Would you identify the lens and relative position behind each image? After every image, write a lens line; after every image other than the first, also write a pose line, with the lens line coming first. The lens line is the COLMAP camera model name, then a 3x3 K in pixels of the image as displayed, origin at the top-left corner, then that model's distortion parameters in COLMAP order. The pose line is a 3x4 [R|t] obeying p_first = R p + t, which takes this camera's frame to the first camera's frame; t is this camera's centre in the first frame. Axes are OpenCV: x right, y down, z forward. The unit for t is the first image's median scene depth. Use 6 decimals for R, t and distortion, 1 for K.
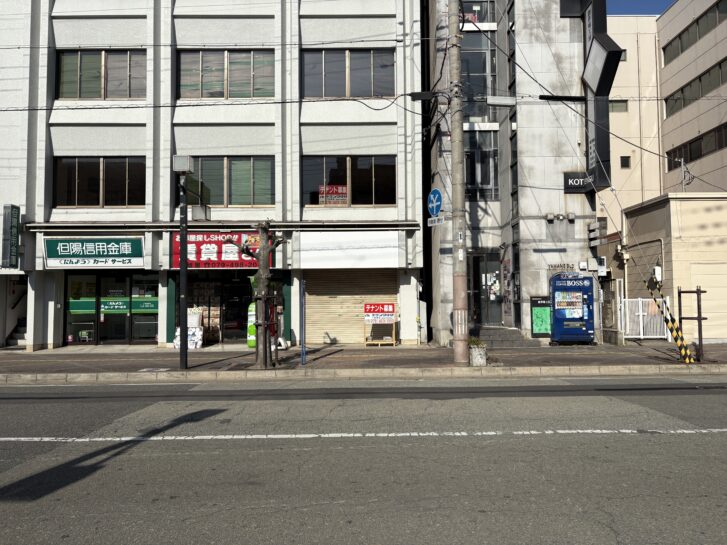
lens RADIAL K [[553.1, 0, 363.5], [0, 553.1, 272.5], [0, 0, 1]] dist [0.010166, 0.002585]
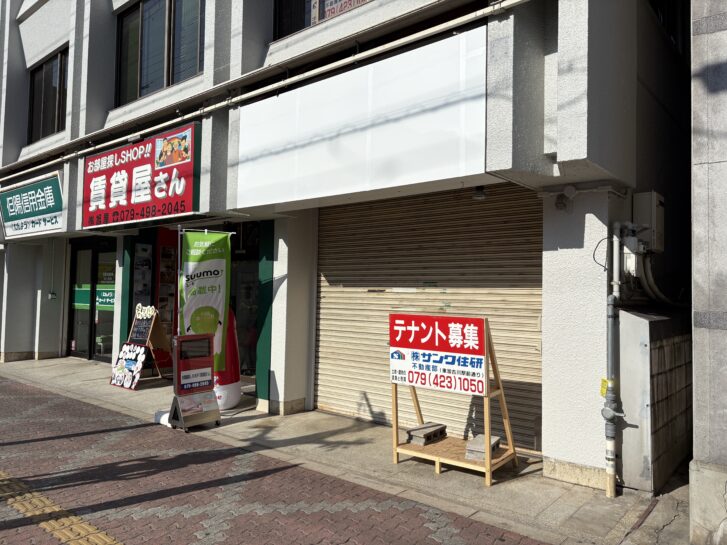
lens RADIAL K [[553.1, 0, 363.5], [0, 553.1, 272.5], [0, 0, 1]] dist [0.010166, 0.002585]
pose [[0.760240, -0.003260, -0.649635, 0.180026], [0.005378, 0.999985, 0.001276, 0.034067], [0.649621, -0.004464, 0.760245, 0.769490]]
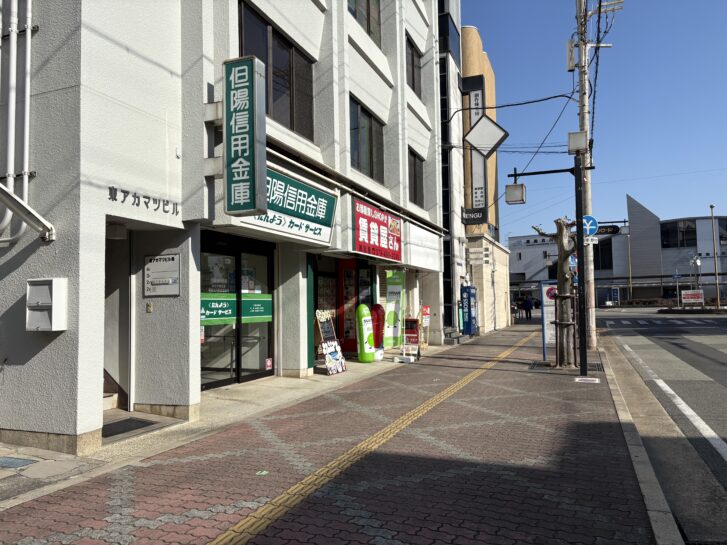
lens RADIAL K [[553.1, 0, 363.5], [0, 553.1, 272.5], [0, 0, 1]] dist [0.010166, 0.002585]
pose [[0.371827, 0.060128, 0.926353, -0.937994], [-0.025079, 0.998187, -0.054724, 0.053449], [-0.927963, -0.002884, 0.372661, 0.734446]]
